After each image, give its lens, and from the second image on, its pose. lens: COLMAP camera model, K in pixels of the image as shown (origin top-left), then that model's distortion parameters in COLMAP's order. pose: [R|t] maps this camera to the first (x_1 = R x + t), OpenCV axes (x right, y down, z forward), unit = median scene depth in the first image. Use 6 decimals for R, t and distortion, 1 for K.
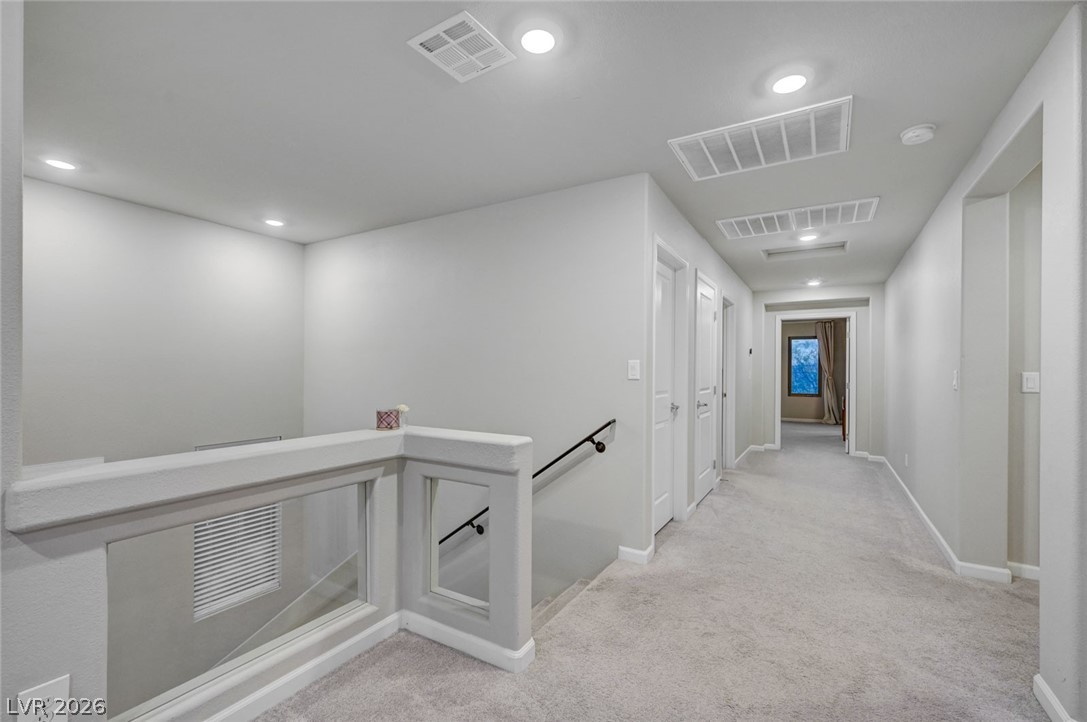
lens RADIAL K [[465.1, 0, 545.8], [0, 465.1, 368.2], [0, 0, 1]] dist [0.002179, 0.000092]
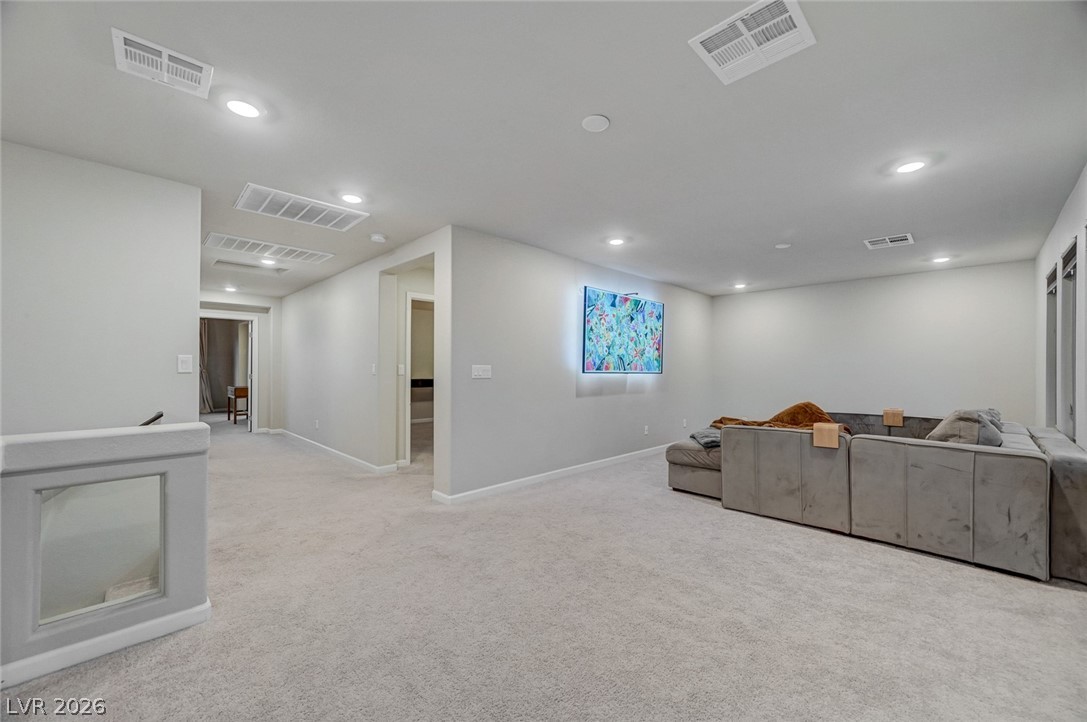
lens RADIAL K [[428.9, 0, 543.8], [0, 428.9, 364.8], [0, 0, 1]] dist [-0.001720, -0.000127]
pose [[0.250296, -0.002511, 0.968166, -0.619786], [-0.004949, 0.999980, 0.003873, -0.002338], [-0.968157, -0.005761, 0.250279, -0.067076]]
